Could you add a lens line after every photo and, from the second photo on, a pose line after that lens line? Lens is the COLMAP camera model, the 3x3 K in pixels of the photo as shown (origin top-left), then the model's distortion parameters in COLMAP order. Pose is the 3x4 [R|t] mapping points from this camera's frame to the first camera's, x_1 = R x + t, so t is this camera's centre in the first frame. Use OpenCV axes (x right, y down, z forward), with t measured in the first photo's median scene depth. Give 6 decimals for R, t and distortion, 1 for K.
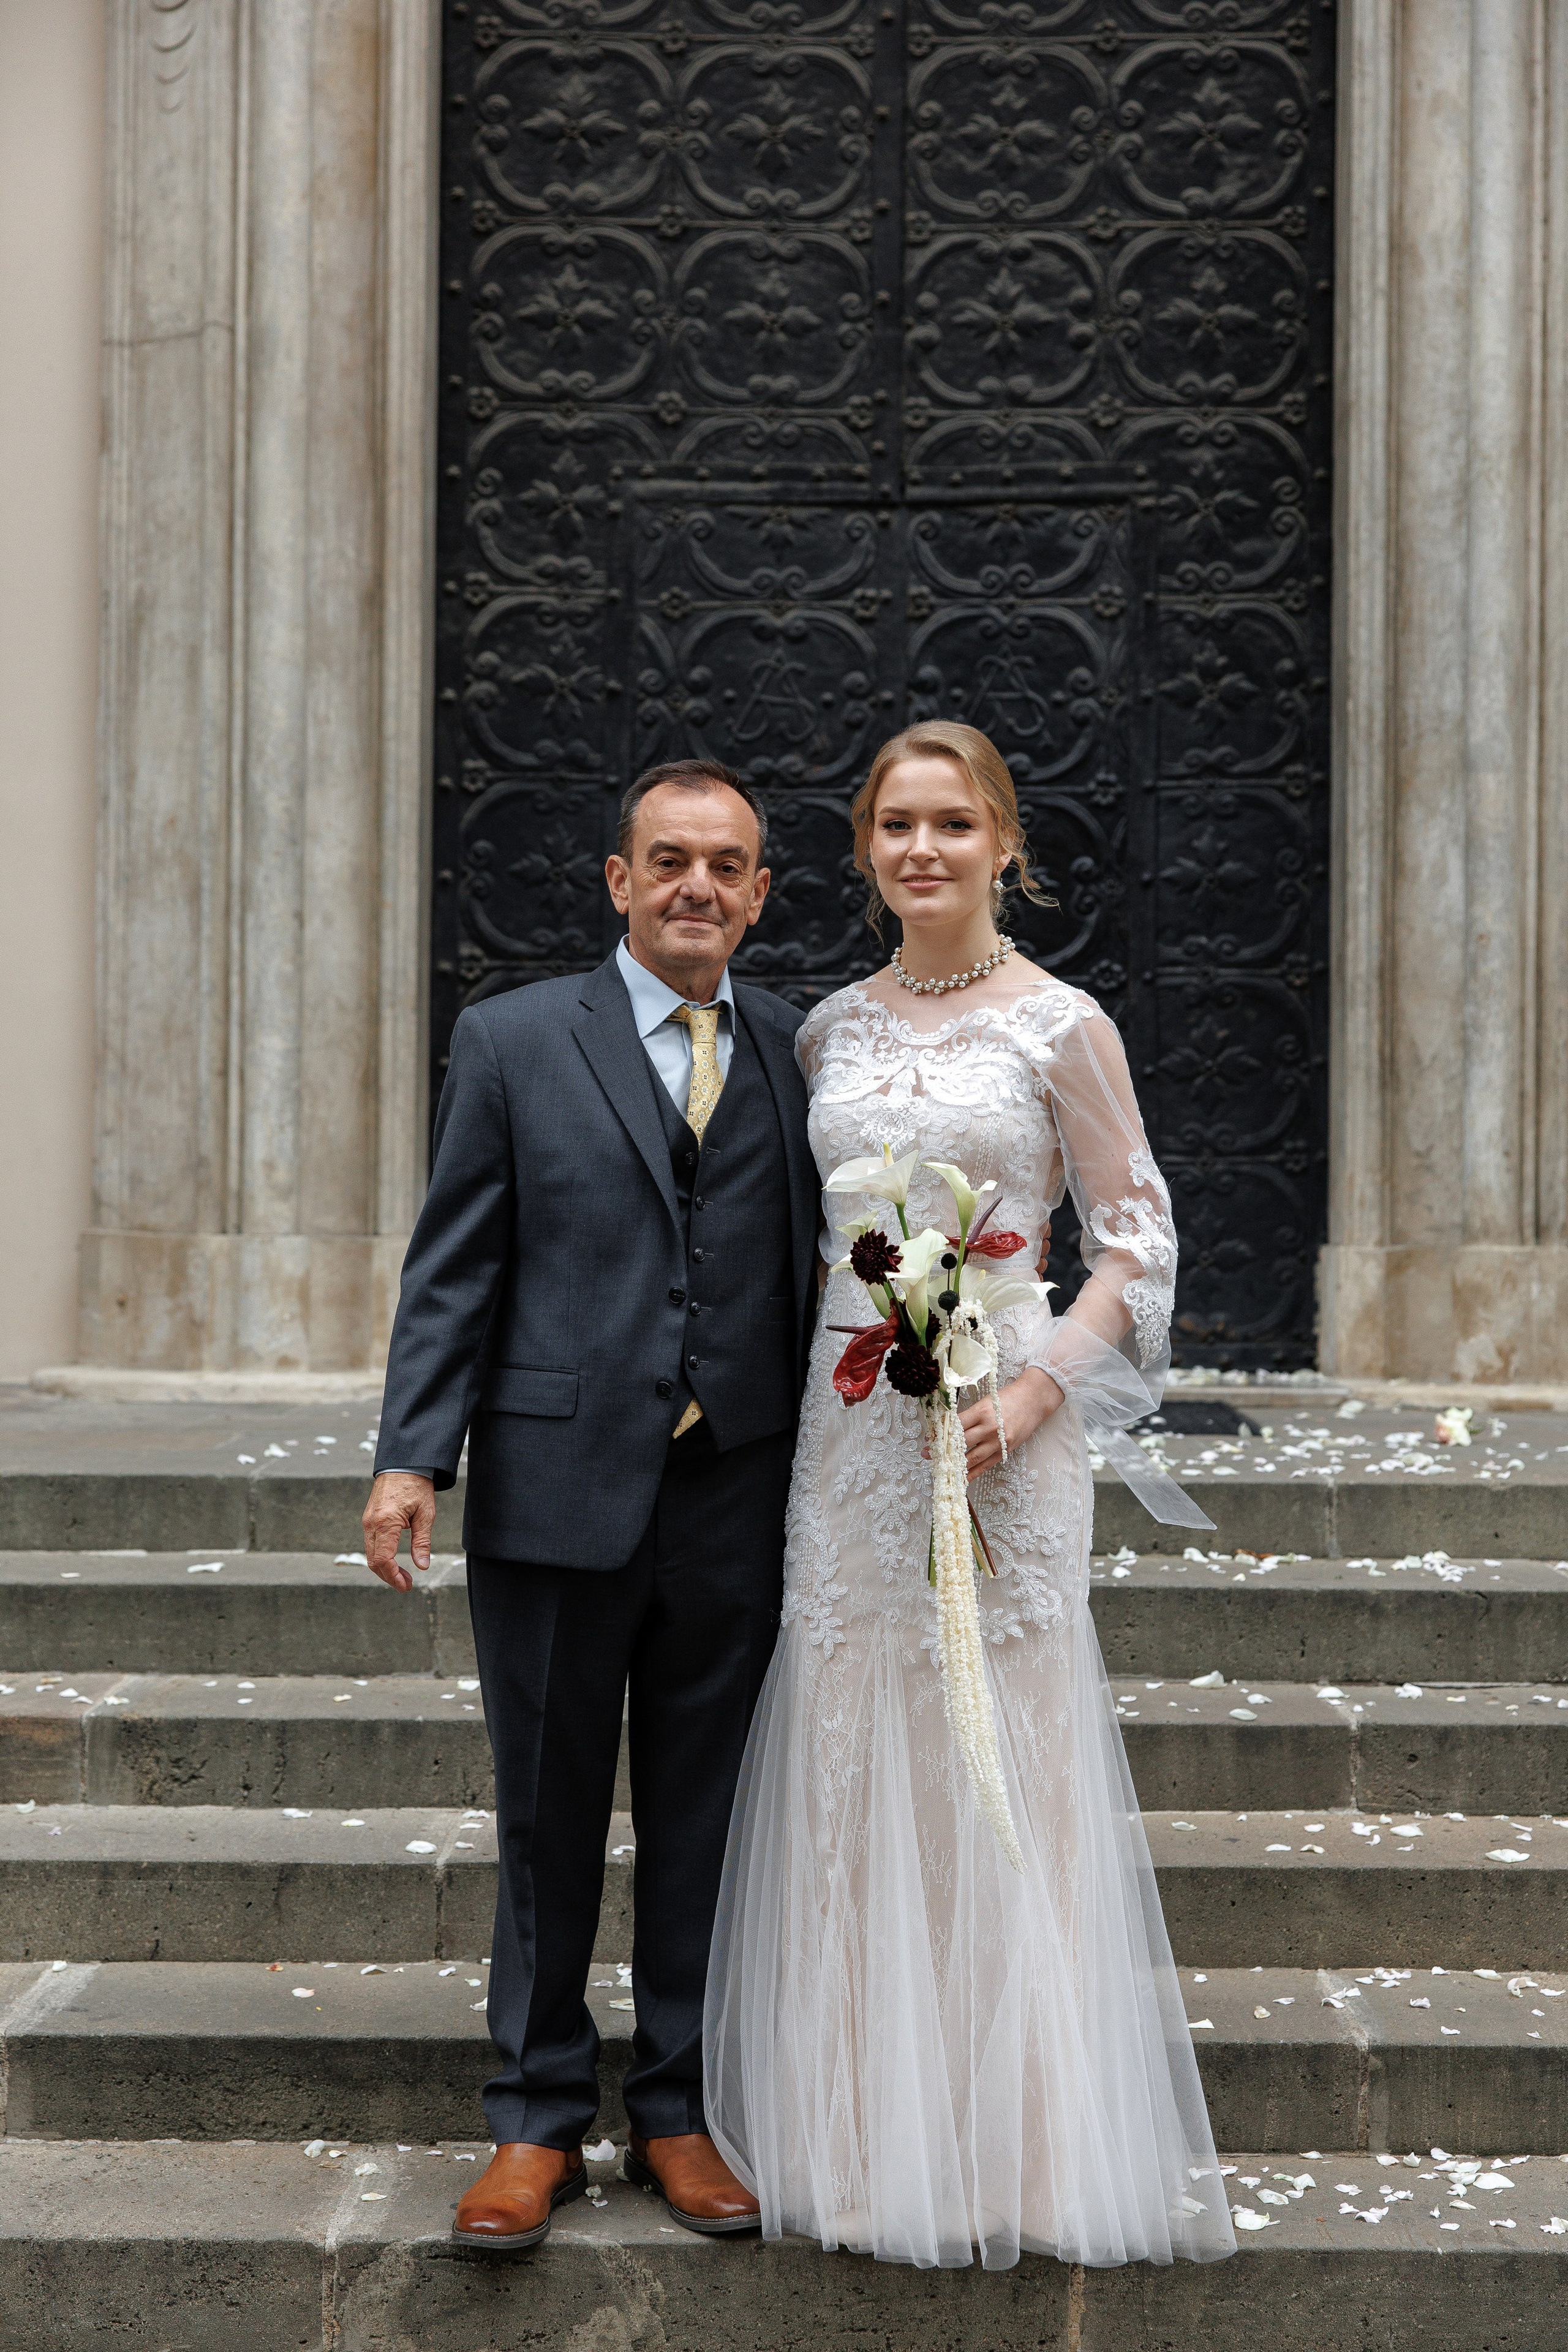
lens RADIAL K [[3432.3, 0, 778.5], [0, 3432.3, 1192.6], [0, 0, 1]] dist [0.020639, 0.004032]
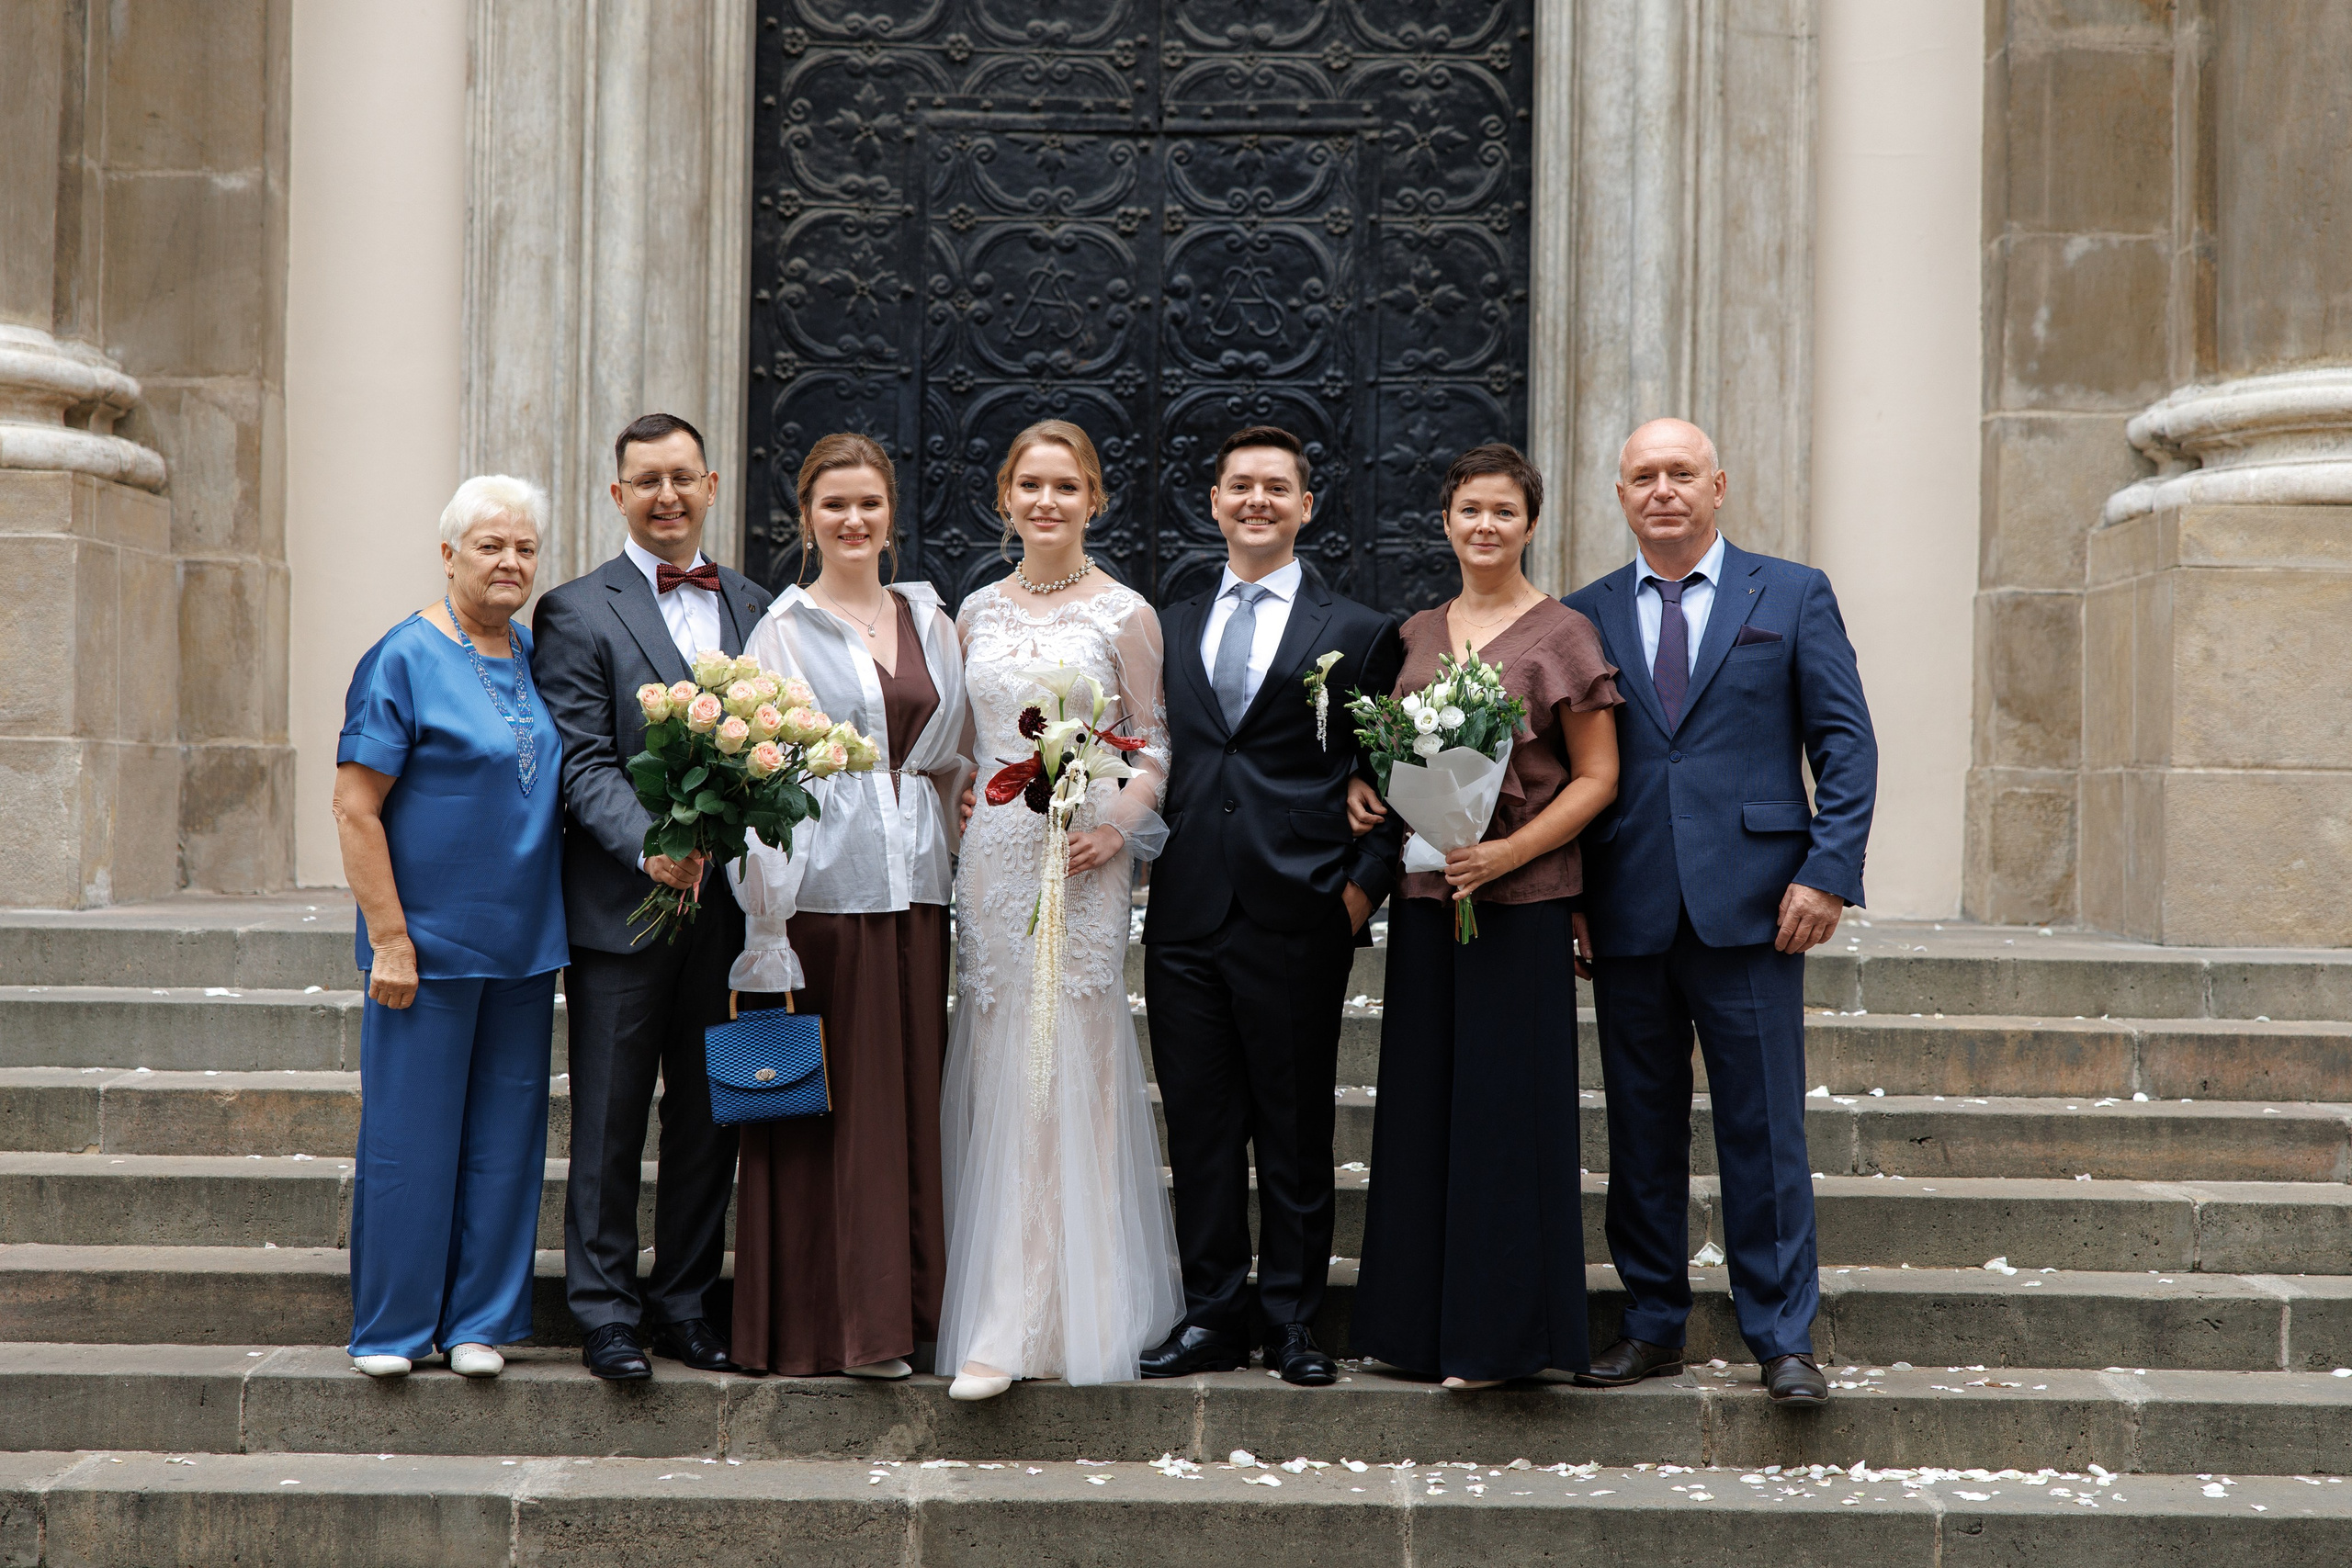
lens RADIAL K [[4616.2, 0, 1198.1], [0, 4616.2, 735.0], [0, 0, 1]] dist [0.022983, 0.100444]
pose [[0.999766, 0.009578, 0.019397, 0.020738], [-0.009458, 0.999936, -0.006265, 0.010562], [-0.019456, 0.006080, 0.999792, -0.545917]]
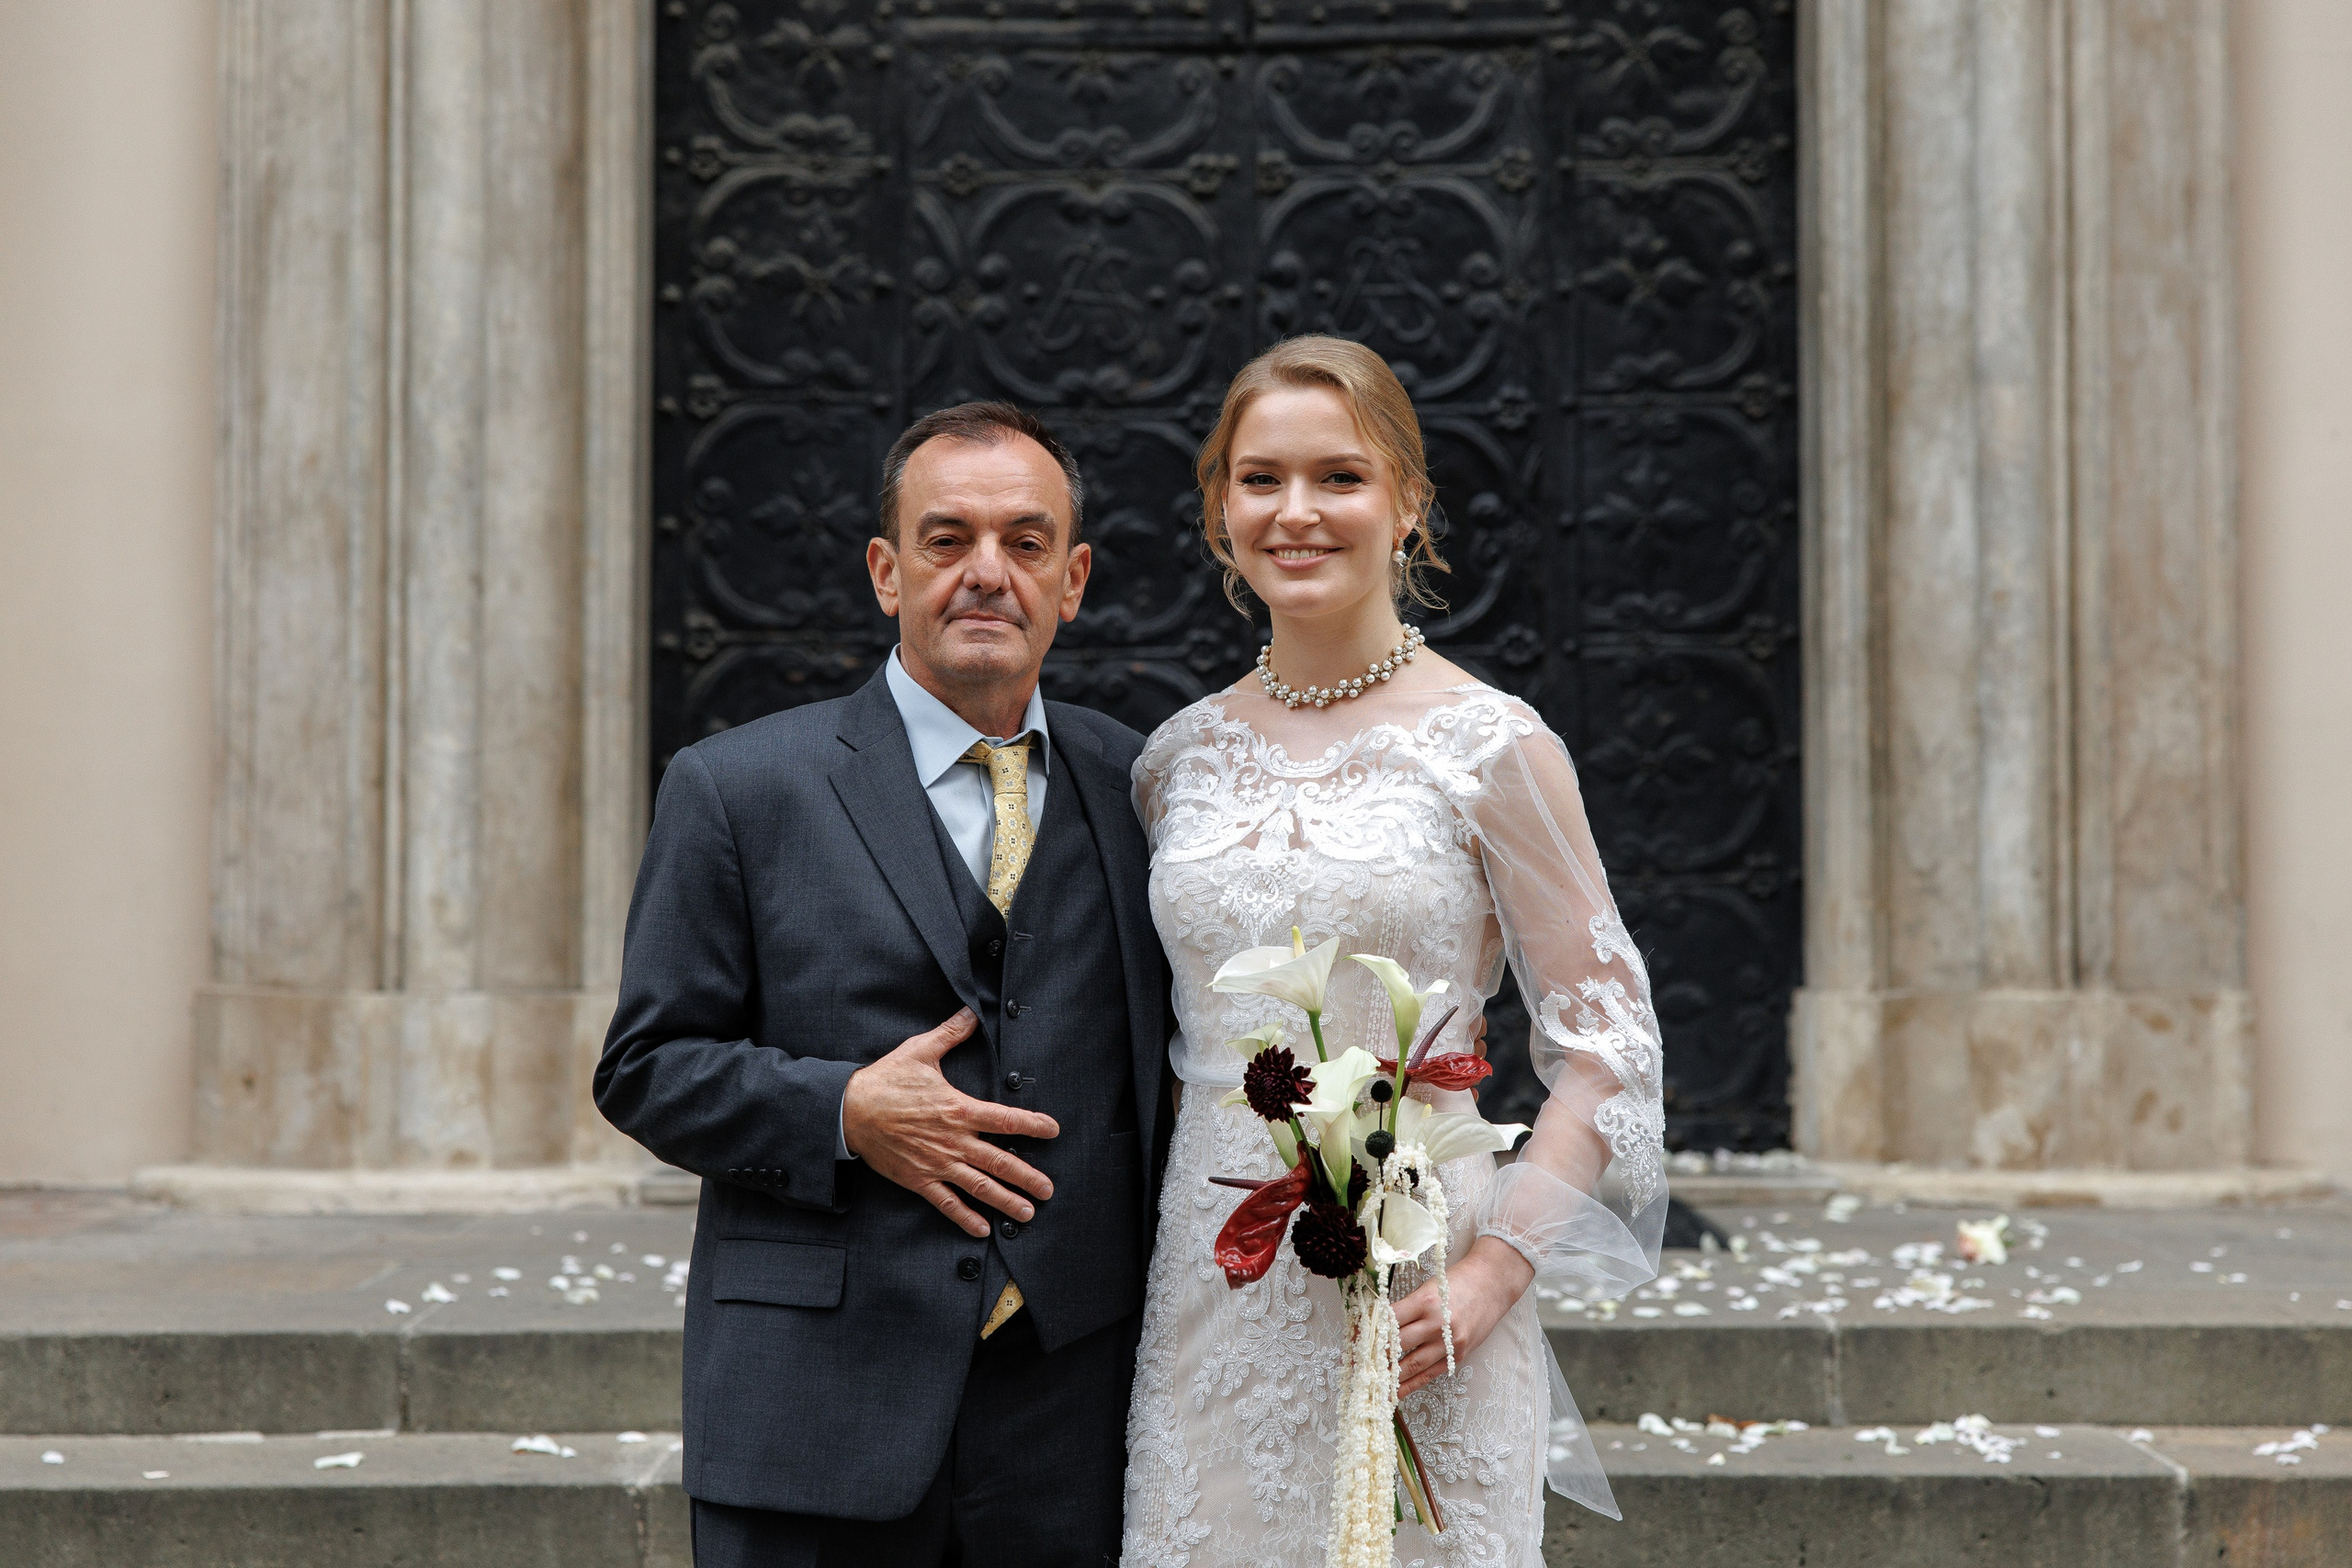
lens RADIAL K [[4144.9, 0, 1175.9], [0, 4144.9, 741.3], [0, 0, 1]] dist [0.022444, -0.001327]
pose [[0.999784, -0.008384, 0.019002, -0.000141], [0.009018, 0.999398, -0.033512, -0.010697], [-0.018710, 0.033676, 0.999258, 0.059839]]
